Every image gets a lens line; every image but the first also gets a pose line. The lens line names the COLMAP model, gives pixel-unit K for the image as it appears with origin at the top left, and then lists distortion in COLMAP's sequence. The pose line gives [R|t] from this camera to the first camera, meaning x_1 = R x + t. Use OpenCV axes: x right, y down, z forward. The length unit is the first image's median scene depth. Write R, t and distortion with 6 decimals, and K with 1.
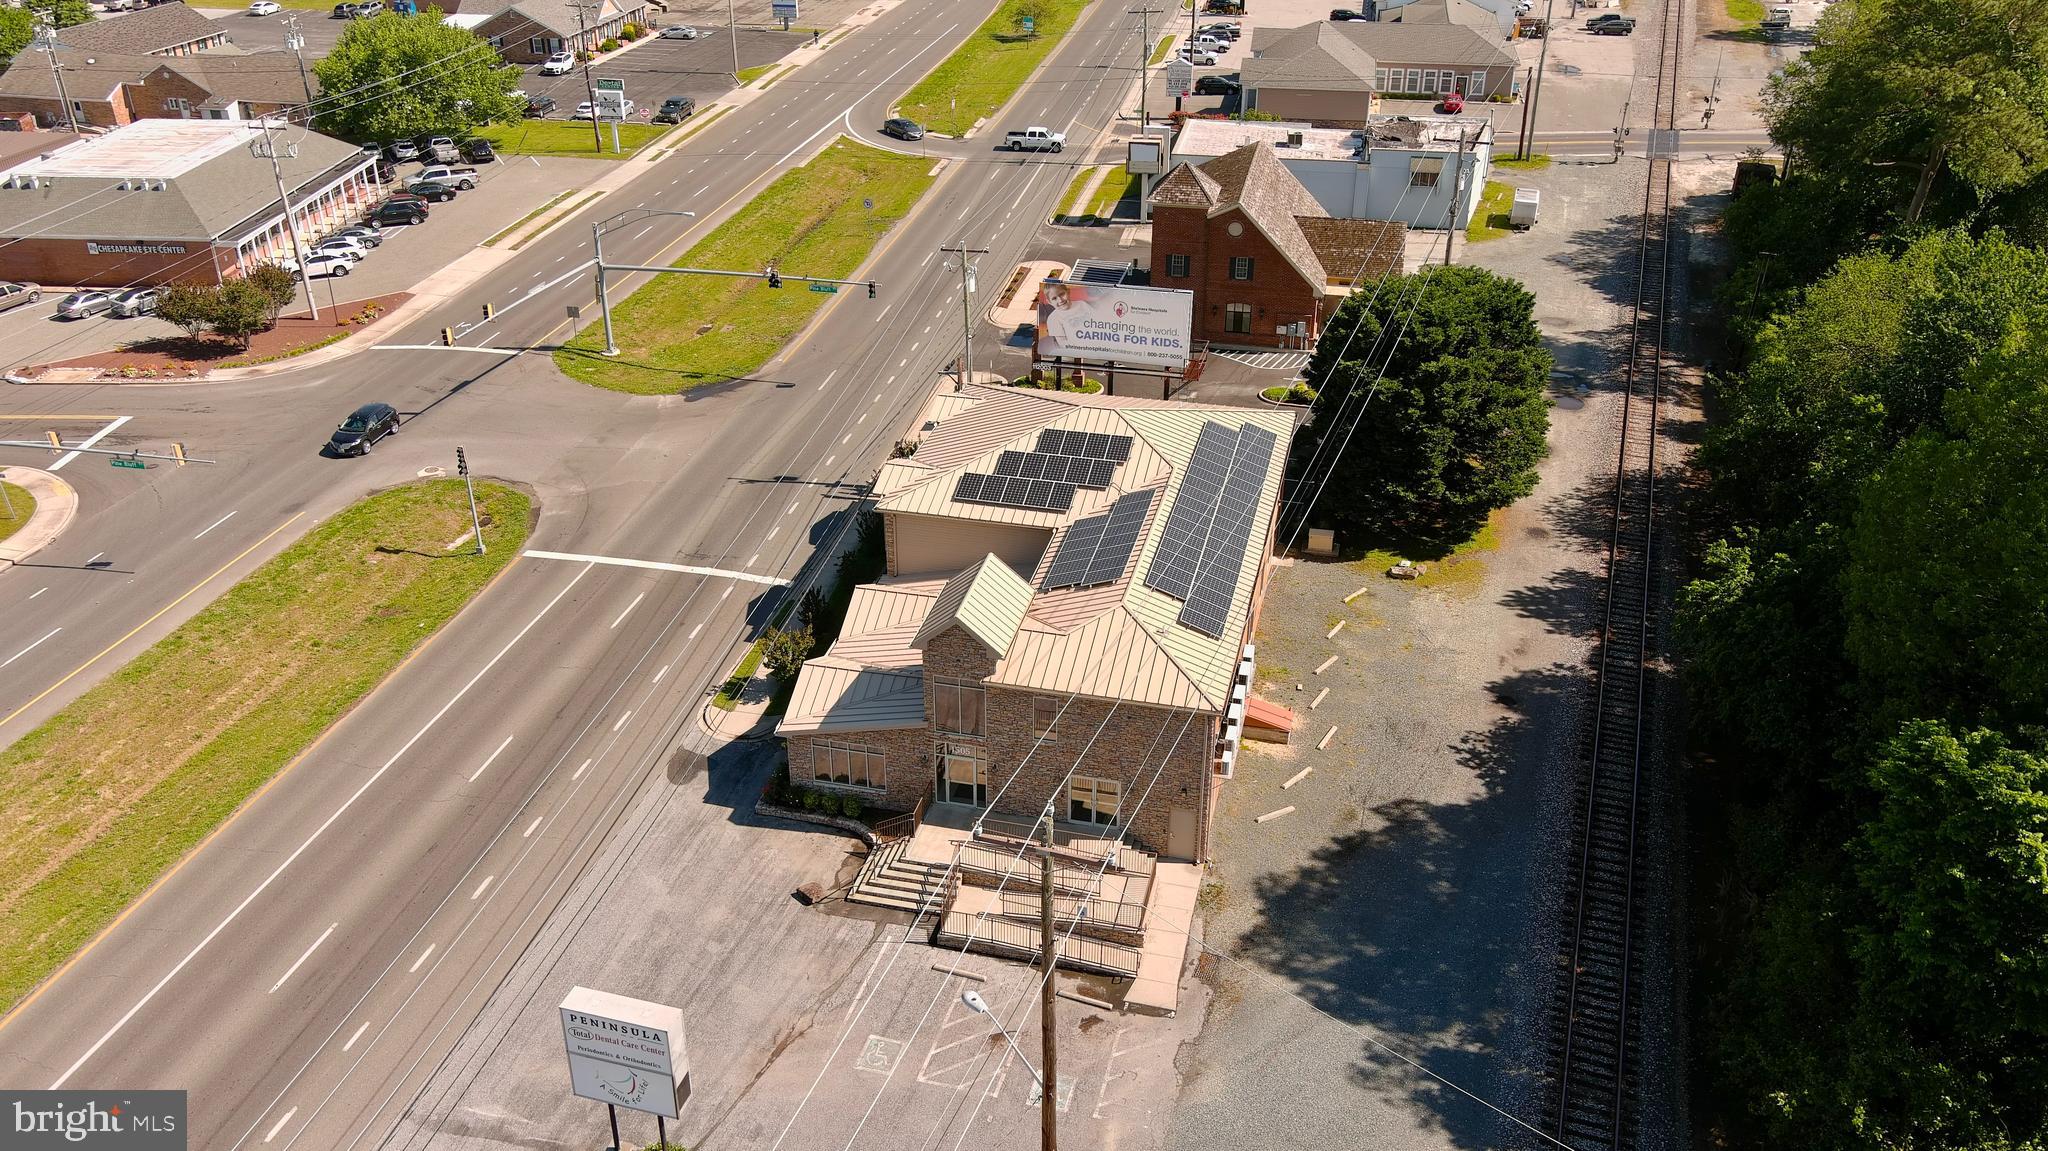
lens RADIAL K [[1610.7, 0, 1026.6], [0, 1610.7, 579.9], [0, 0, 1]] dist [0.048014, -0.044998]
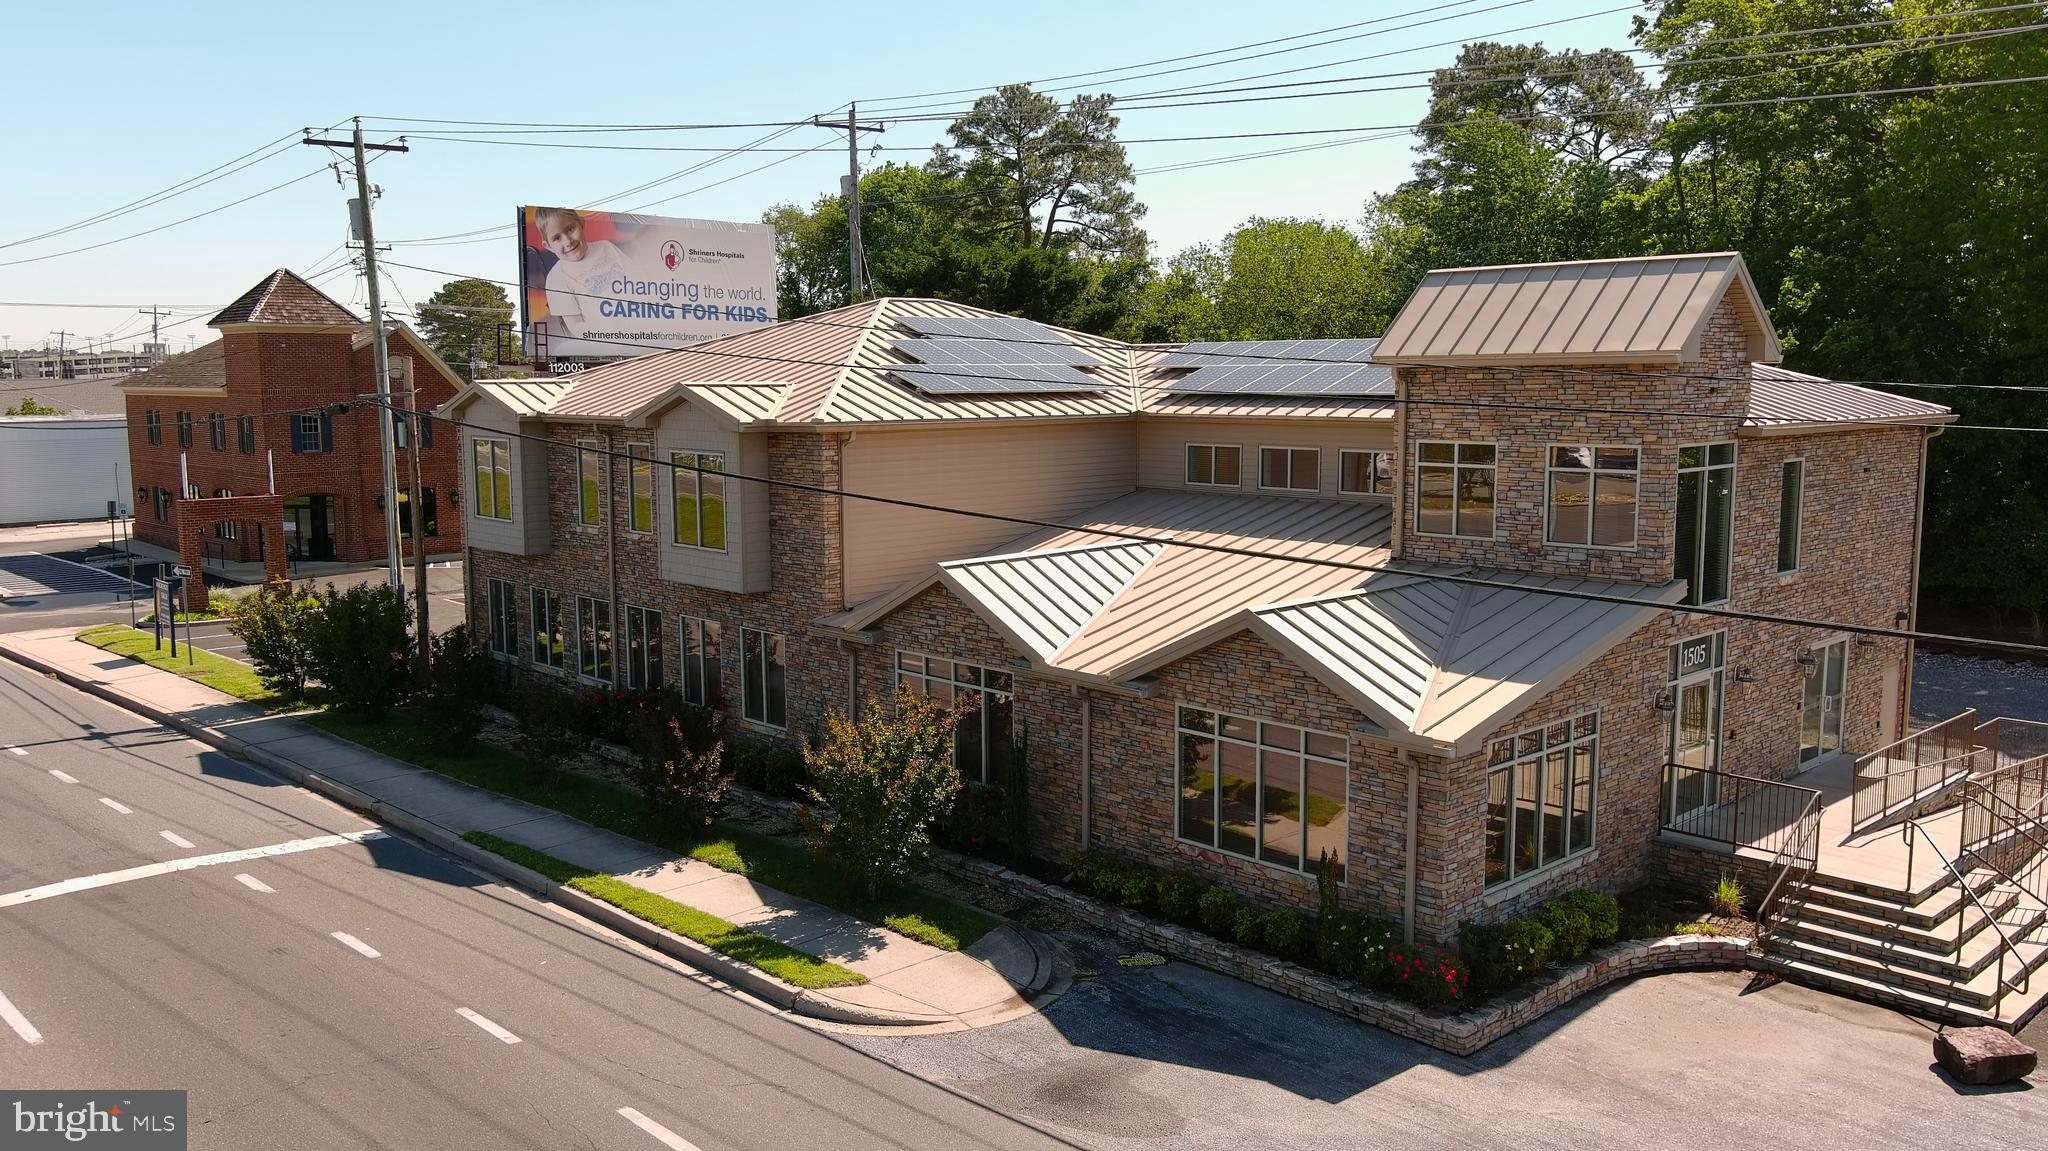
lens RADIAL K [[1610.7, 0, 1037.9], [0, 1610.7, 579.9], [0, 0, 1]] dist [0.048014, -0.044998]
pose [[0.538302, -0.116949, 0.834598, -0.343593], [0.406022, 0.903802, -0.135231, 0.056067], [-0.738496, 0.411660, 0.534003, 0.656811]]
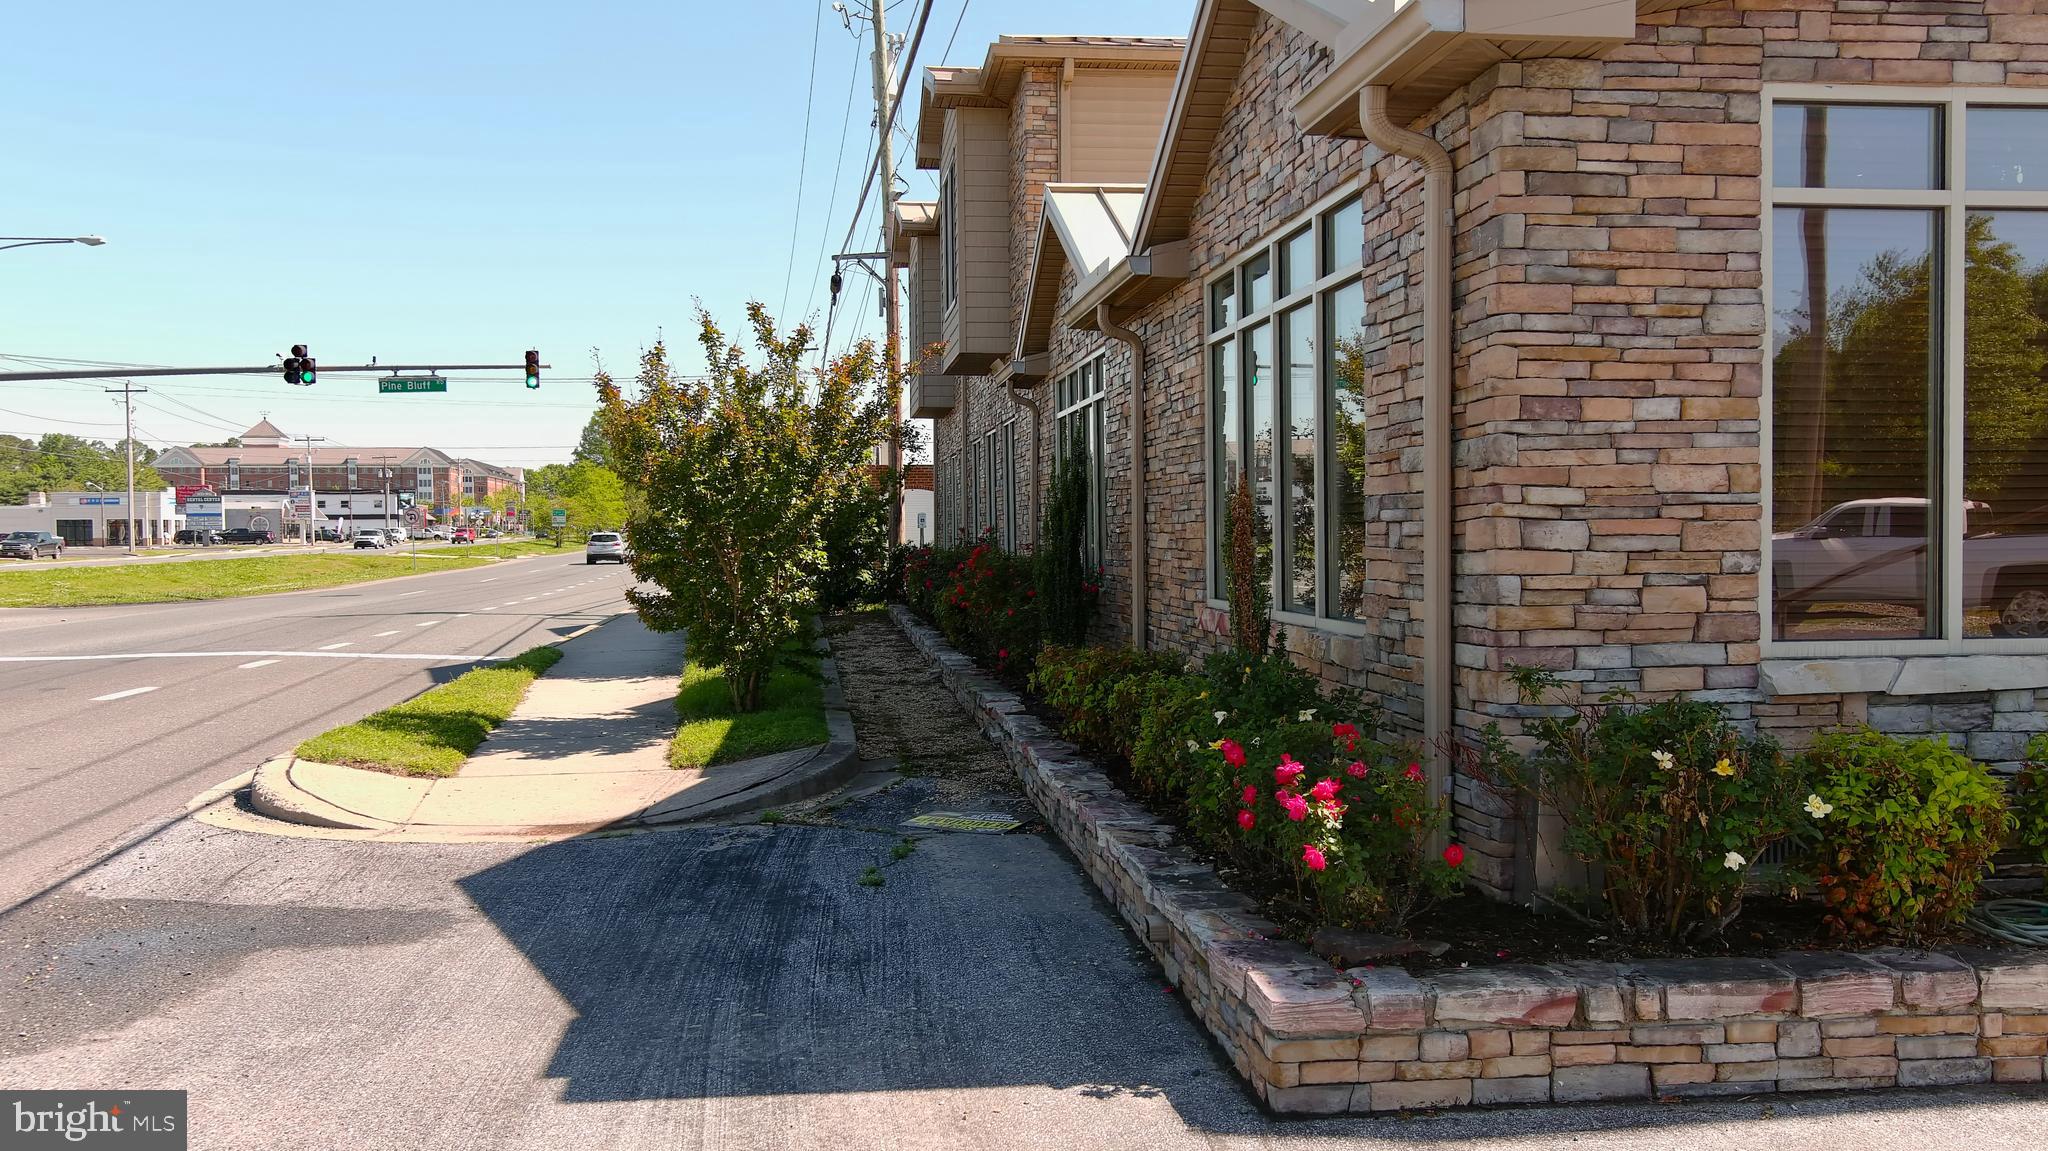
lens RADIAL K [[1610.7, 0, 1027.7], [0, 1610.7, 576.1], [0, 0, 1]] dist [0.048014, -0.044998]
pose [[0.934753, -0.026005, 0.354345, -0.155910], [0.183024, 0.890058, -0.417492, 0.115258], [-0.304531, 0.455105, 0.836744, 0.709828]]
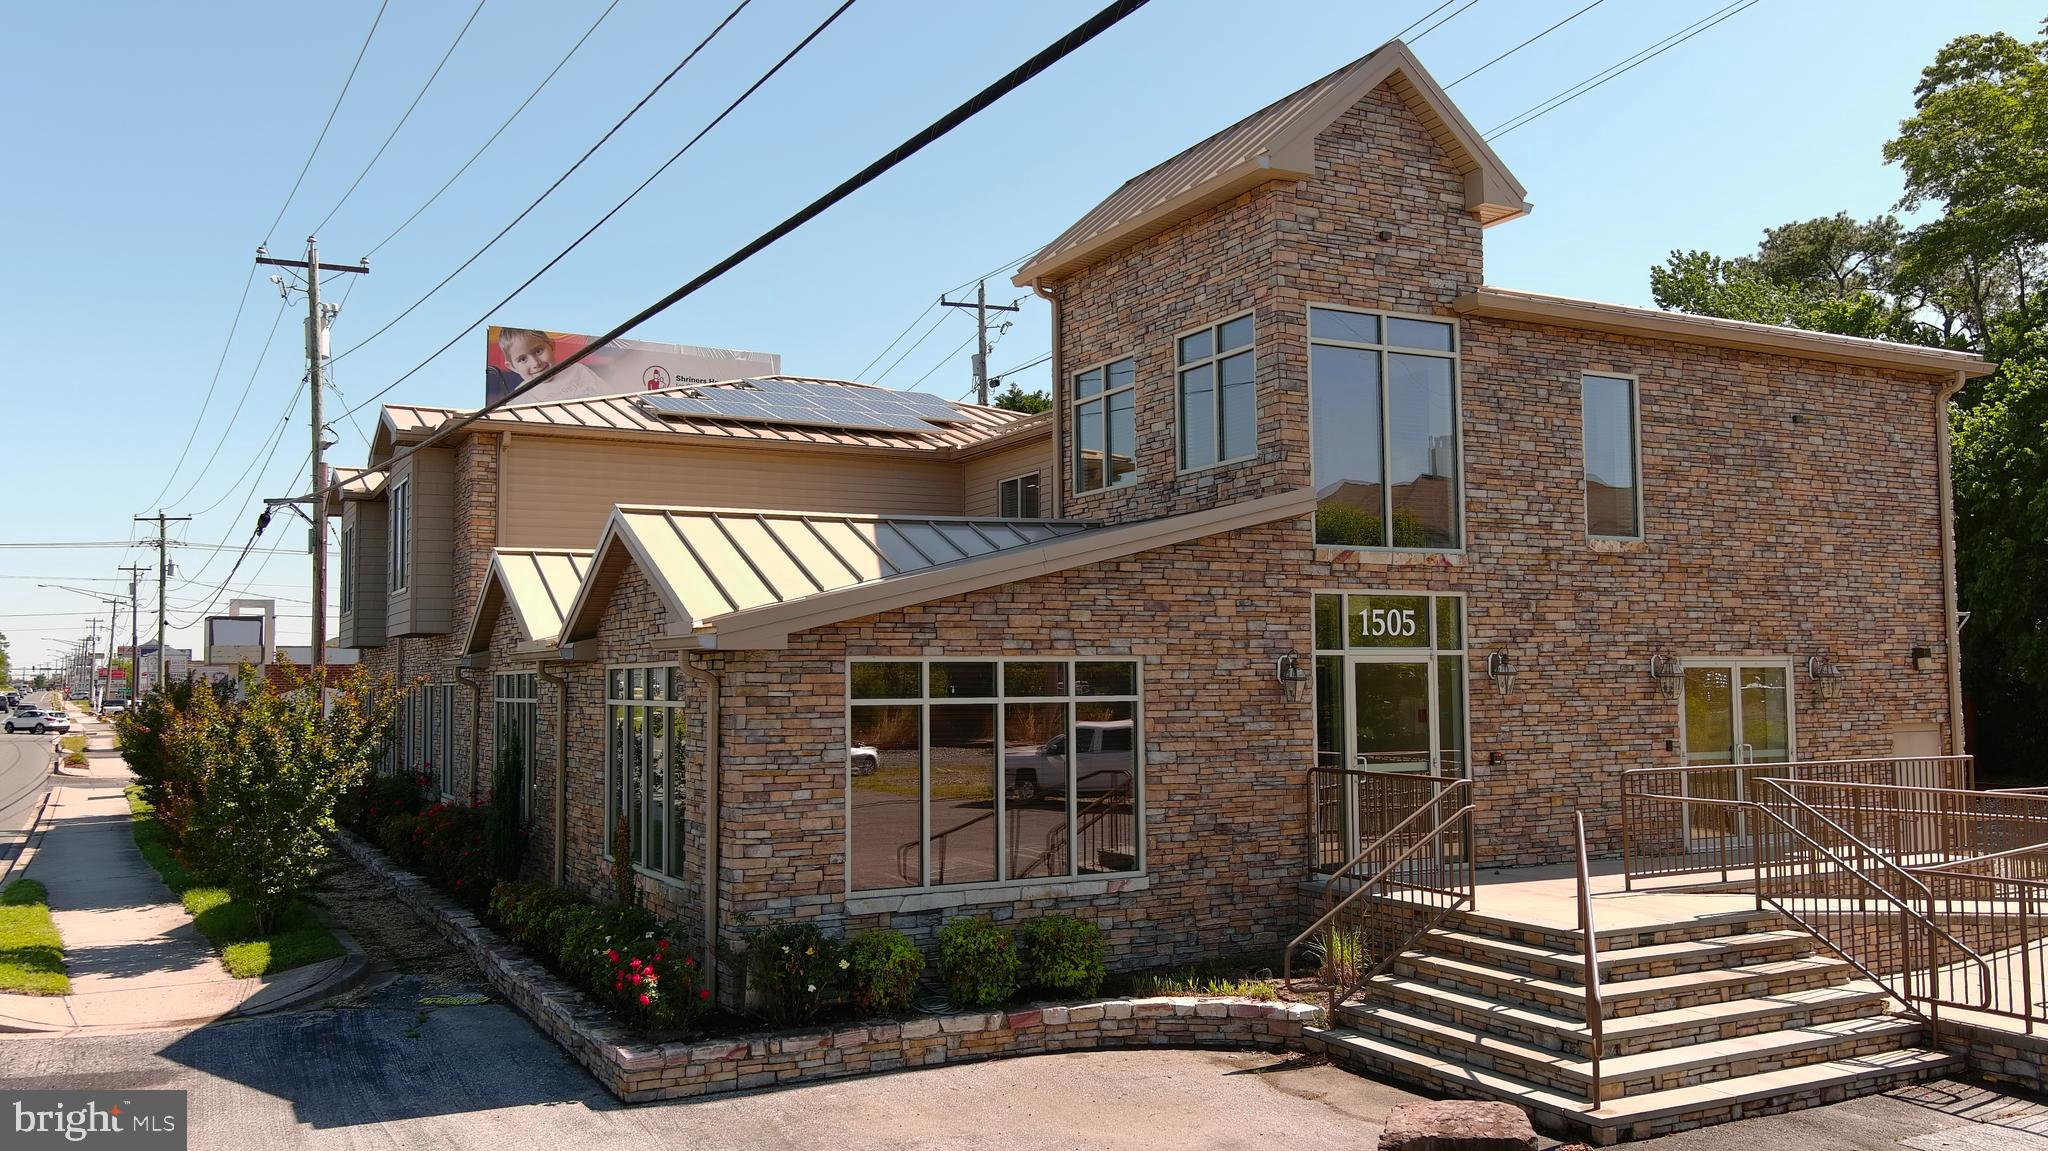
lens RADIAL K [[1610.7, 0, 1026.1], [0, 1610.7, 571.7], [0, 0, 1]] dist [0.048014, -0.044998]
pose [[0.747052, 0.032100, 0.663990, -0.197956], [0.327800, 0.851167, -0.409955, 0.139871], [-0.578325, 0.523913, 0.625344, 0.629640]]
